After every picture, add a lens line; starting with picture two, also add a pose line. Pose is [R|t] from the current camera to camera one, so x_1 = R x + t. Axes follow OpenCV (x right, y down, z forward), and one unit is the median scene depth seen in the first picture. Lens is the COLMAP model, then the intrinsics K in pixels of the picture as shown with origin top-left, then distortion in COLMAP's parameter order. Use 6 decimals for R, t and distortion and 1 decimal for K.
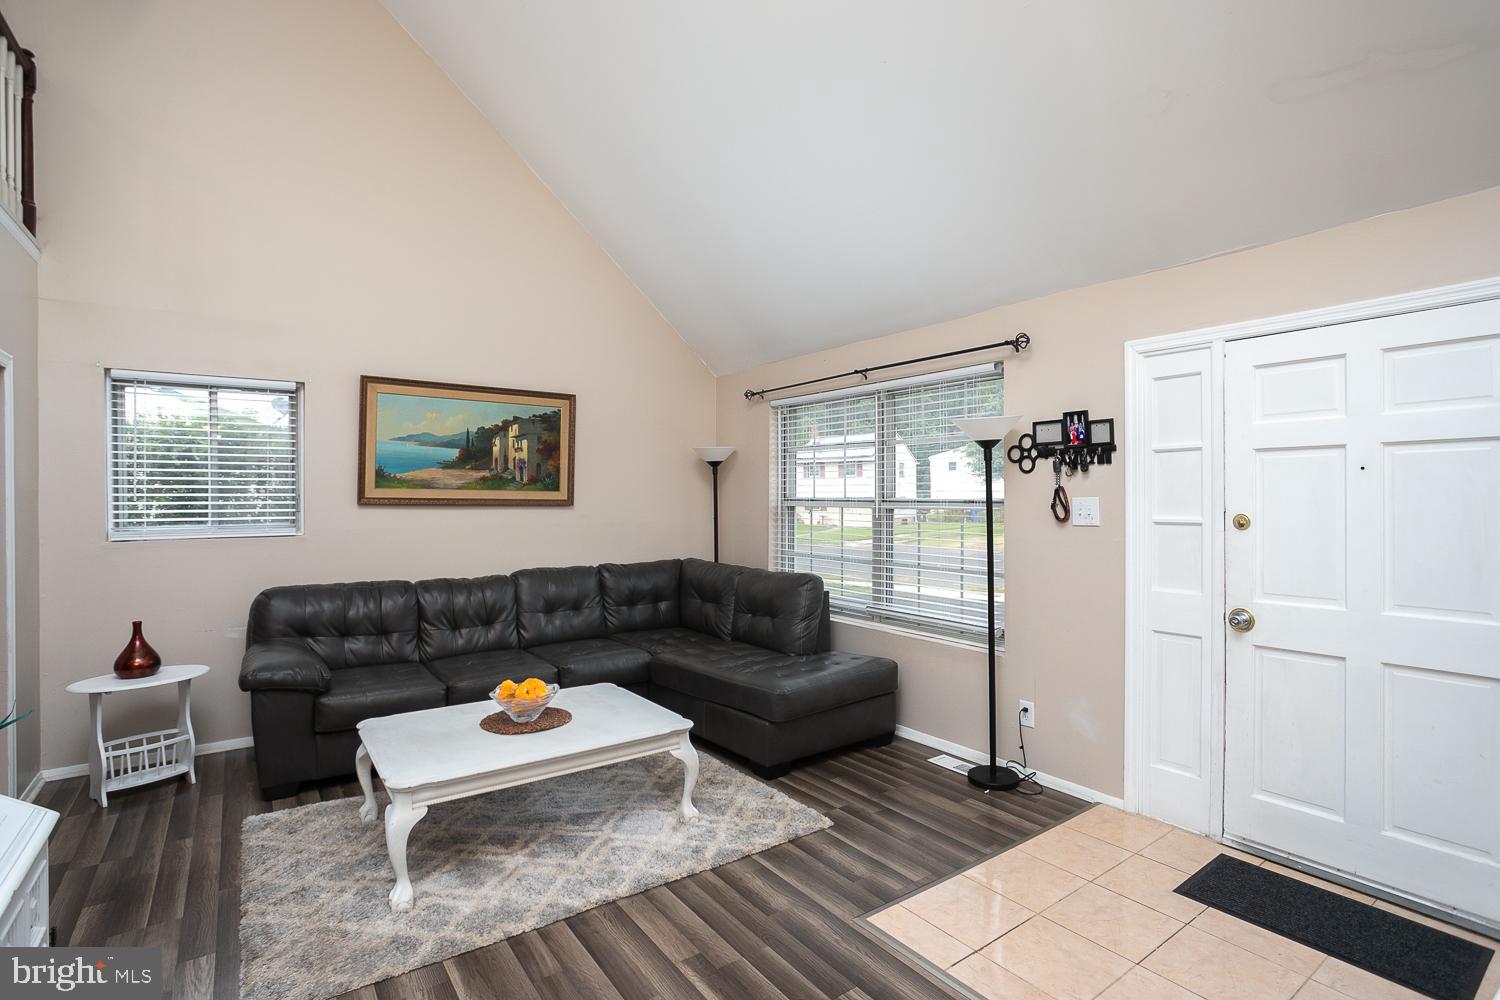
lens RADIAL K [[722.1, 0, 750.0], [0, 722.1, 500.0], [0, 0, 1]] dist [-0.053860, 0.026416]
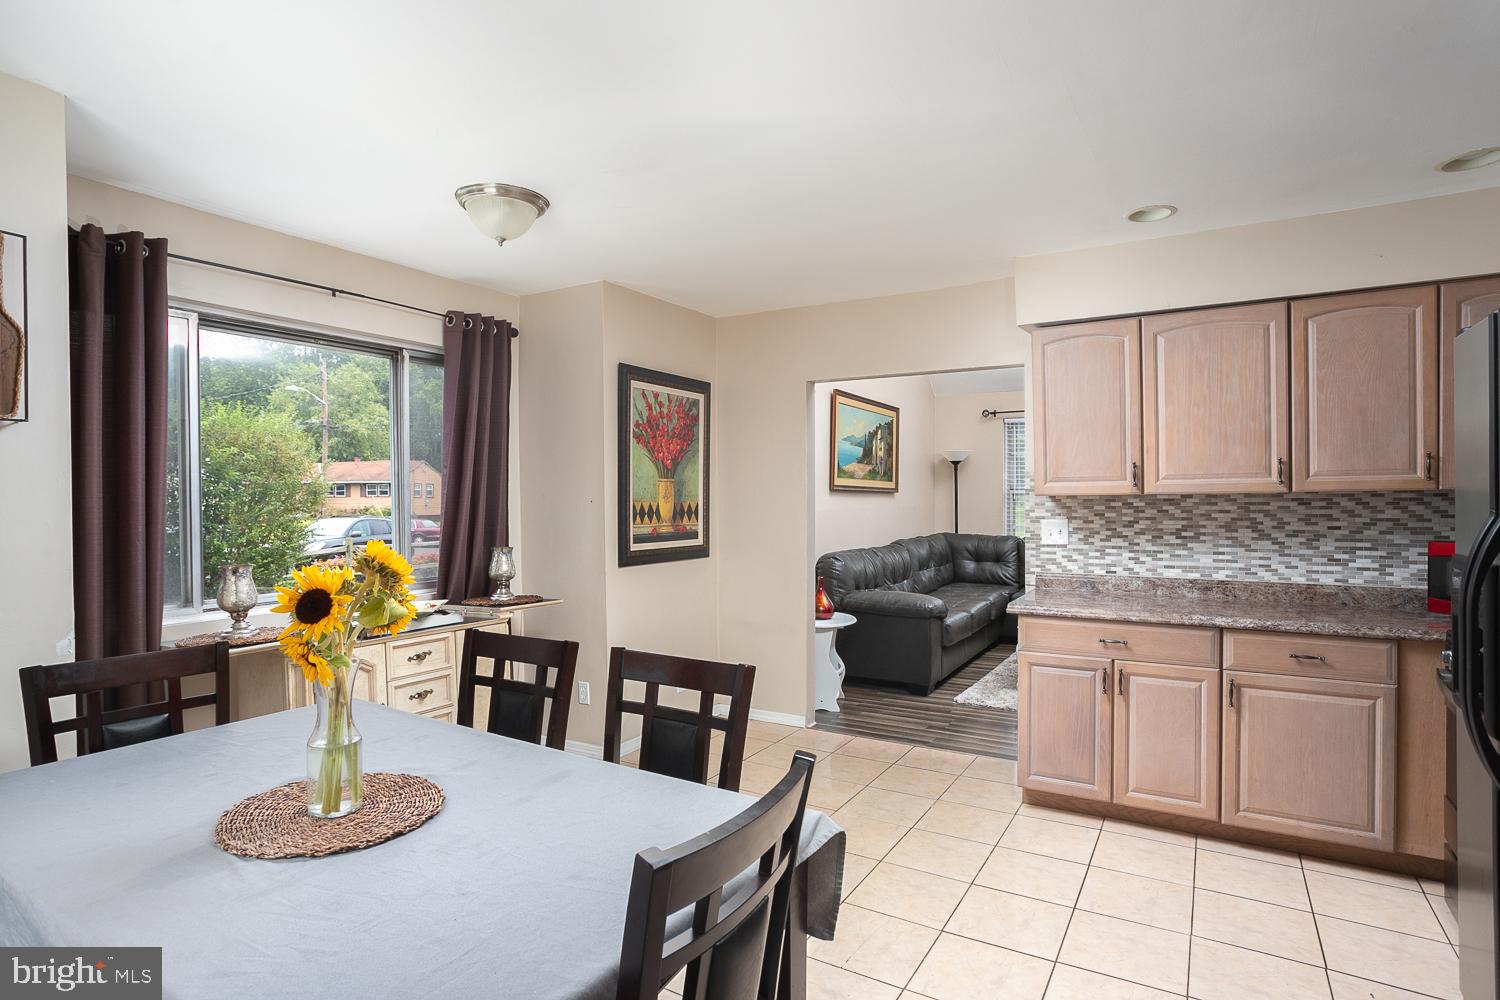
lens RADIAL K [[770.5, 0, 801.7], [0, 770.5, 500.9], [0, 0, 1]] dist [-0.000417, 0.000175]
pose [[0.904649, 0.000360, 0.426157, -1.496936], [-0.004017, 0.999962, 0.007682, 0.018840], [-0.426138, -0.008661, 0.904617, -0.288210]]
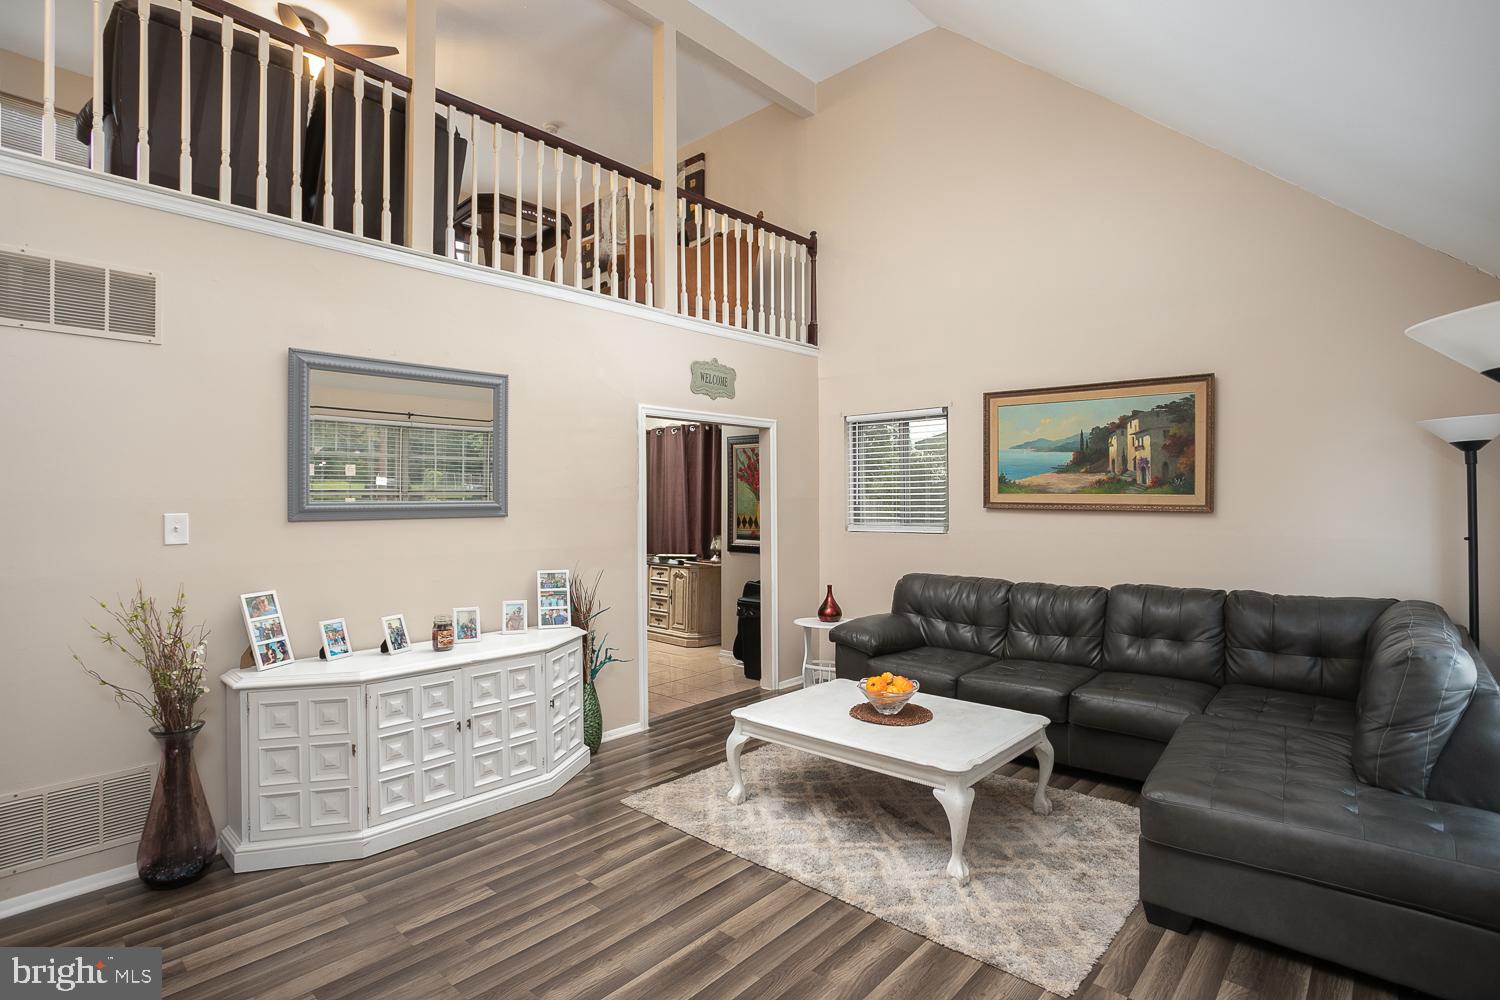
lens RADIAL K [[738.1, 0, 772.0], [0, 738.1, 501.4], [0, 0, 1]] dist [-0.040581, 0.000712]
pose [[0.225941, 0.007287, -0.974114, 0.640534], [0.004223, 0.999955, 0.008460, -0.020141], [0.974132, -0.006025, 0.225900, 0.514273]]
